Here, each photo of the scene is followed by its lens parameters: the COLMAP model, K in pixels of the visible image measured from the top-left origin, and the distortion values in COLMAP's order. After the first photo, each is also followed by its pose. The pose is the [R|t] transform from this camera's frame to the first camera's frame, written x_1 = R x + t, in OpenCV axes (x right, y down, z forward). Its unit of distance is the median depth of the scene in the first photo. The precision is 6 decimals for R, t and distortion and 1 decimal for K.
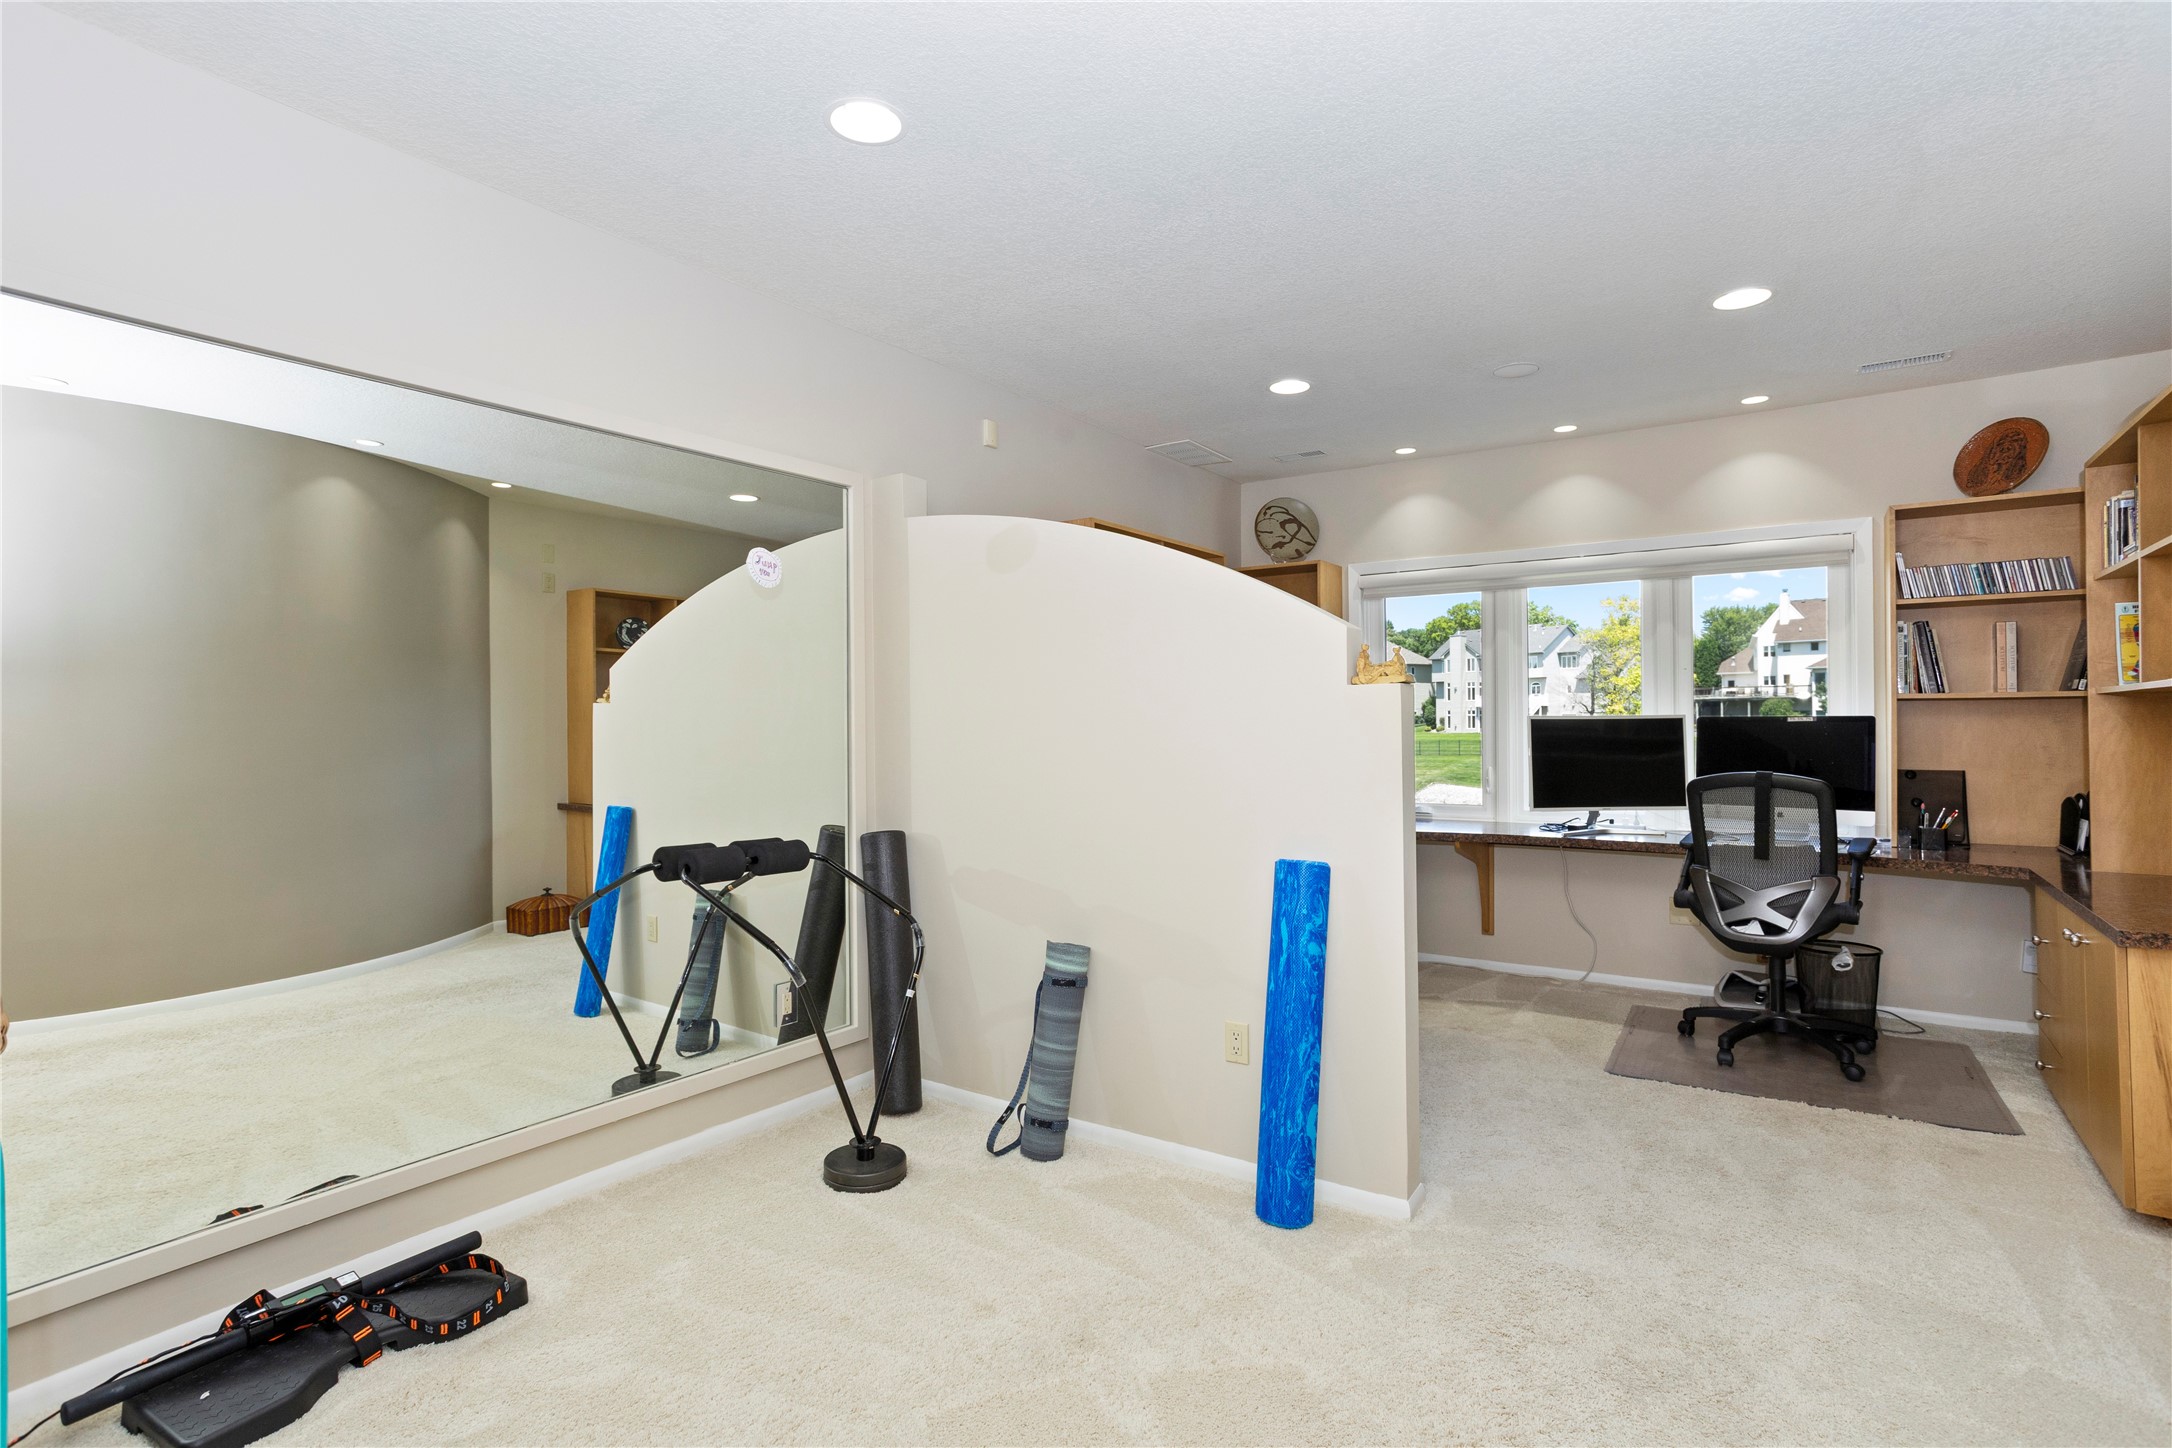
lens RADIAL K [[1063.0, 0, 1086.0], [0, 1063.0, 724.0], [0, 0, 1]] dist [-0.003562, 0.000001]
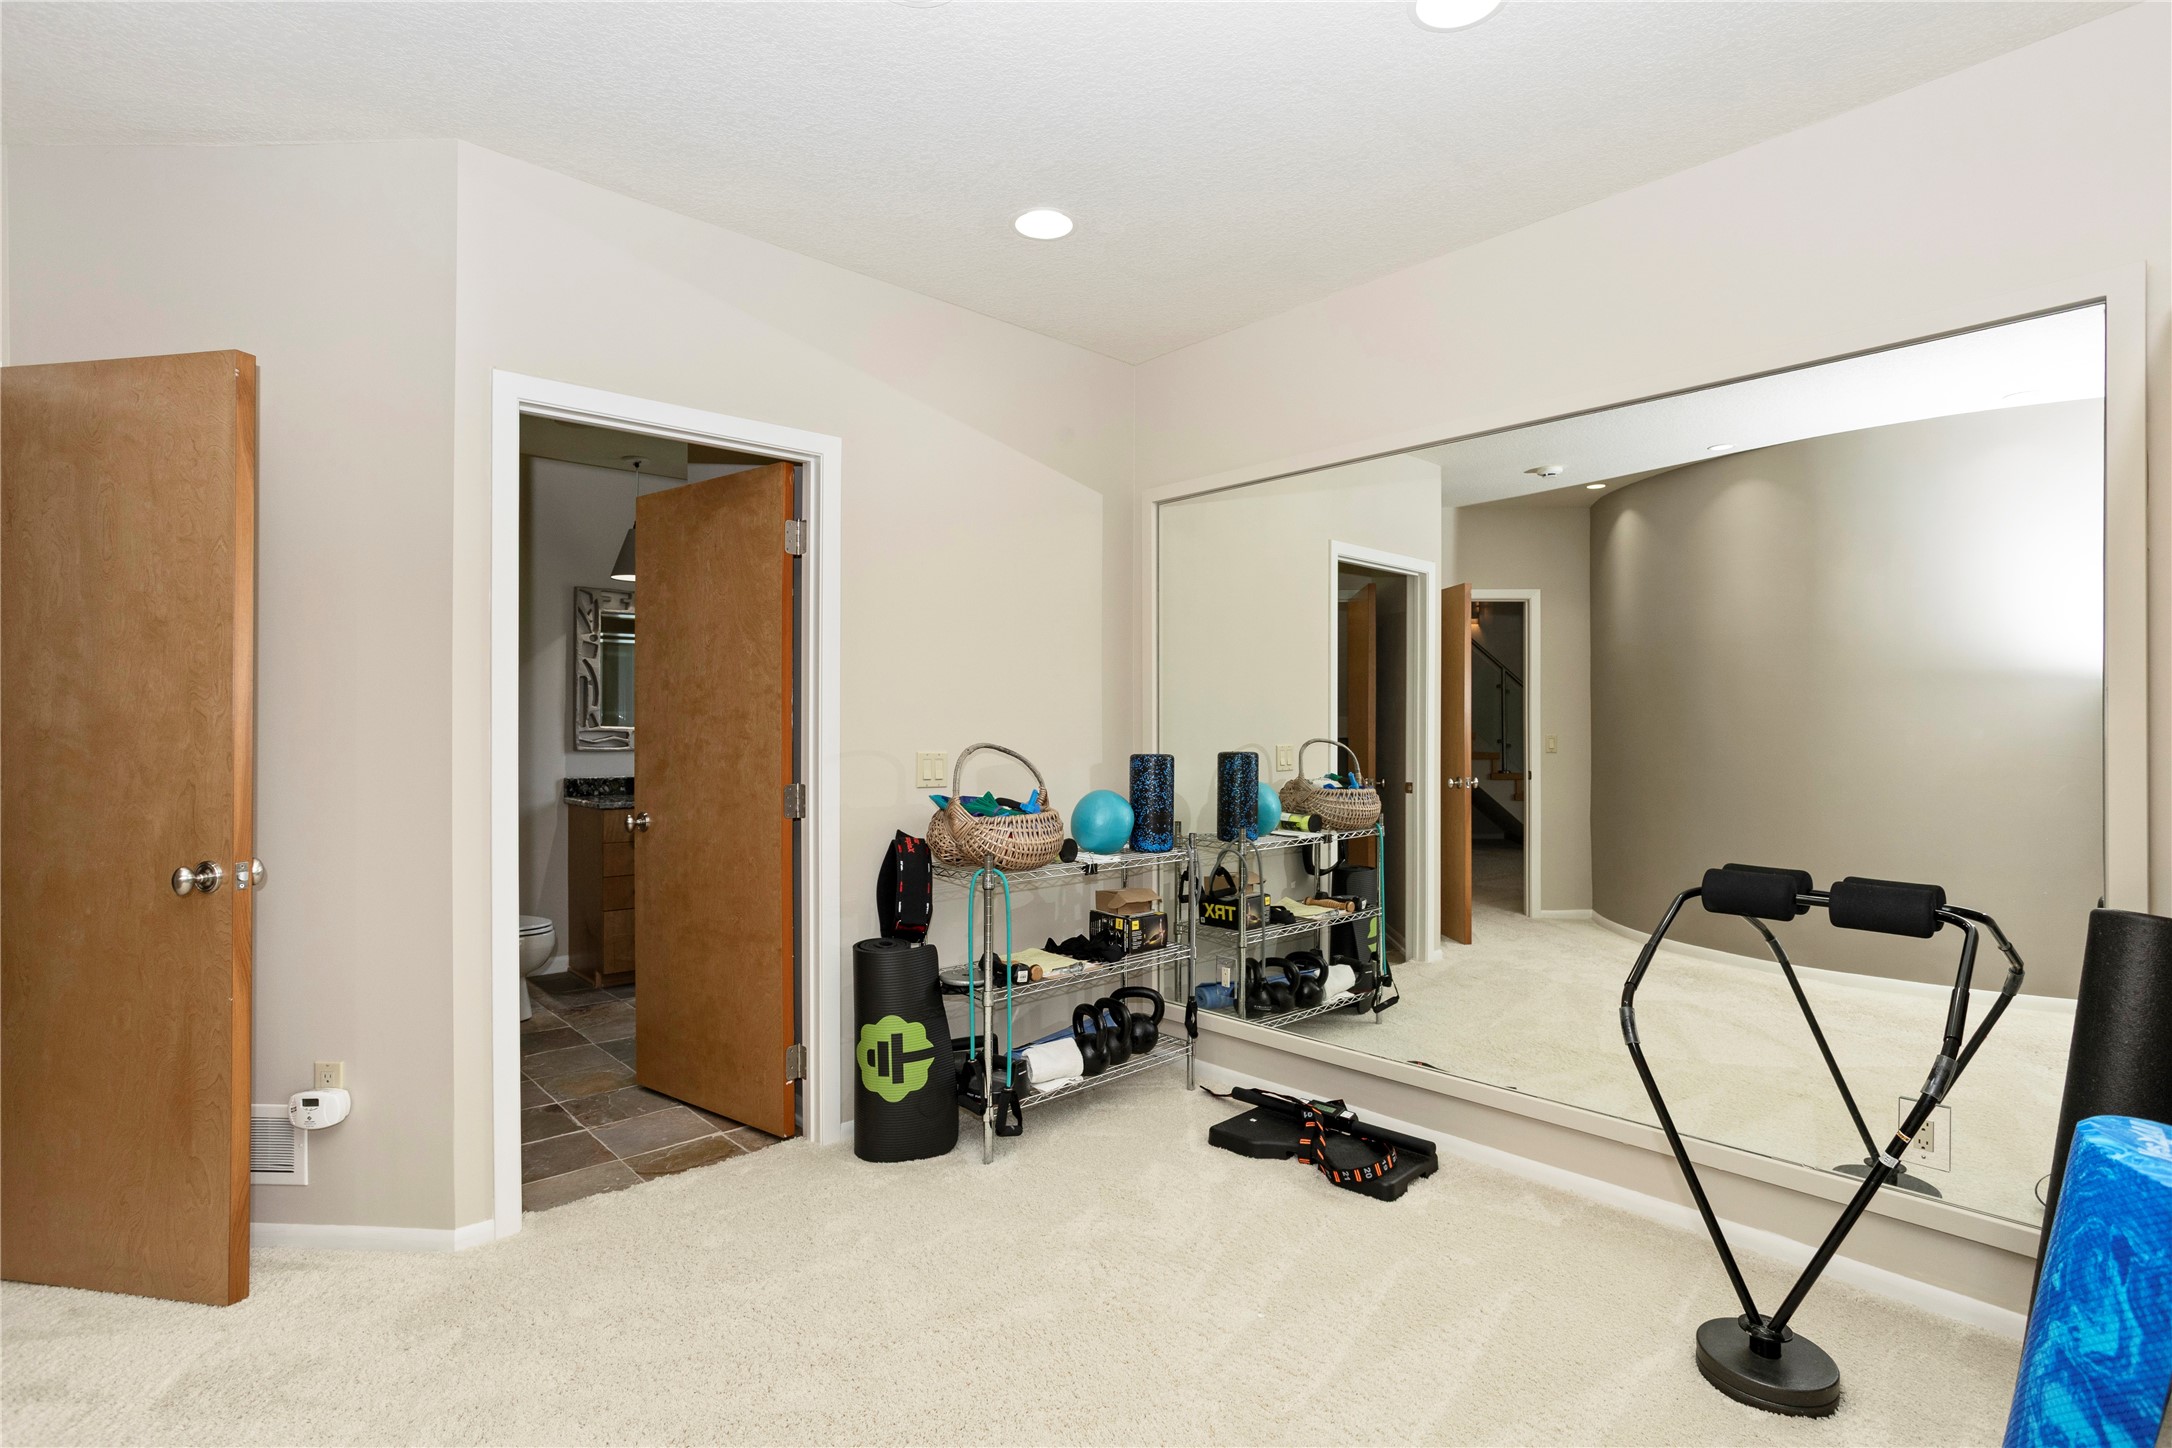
lens RADIAL K [[1063.0, 0, 1086.0], [0, 1063.0, 724.0], [0, 0, 1]] dist [-0.003562, 0.000001]
pose [[-0.225103, 0.009851, -0.974285, 0.616658], [0.002357, 0.999951, 0.009566, -0.012801], [0.974332, -0.000143, -0.225116, 0.786280]]
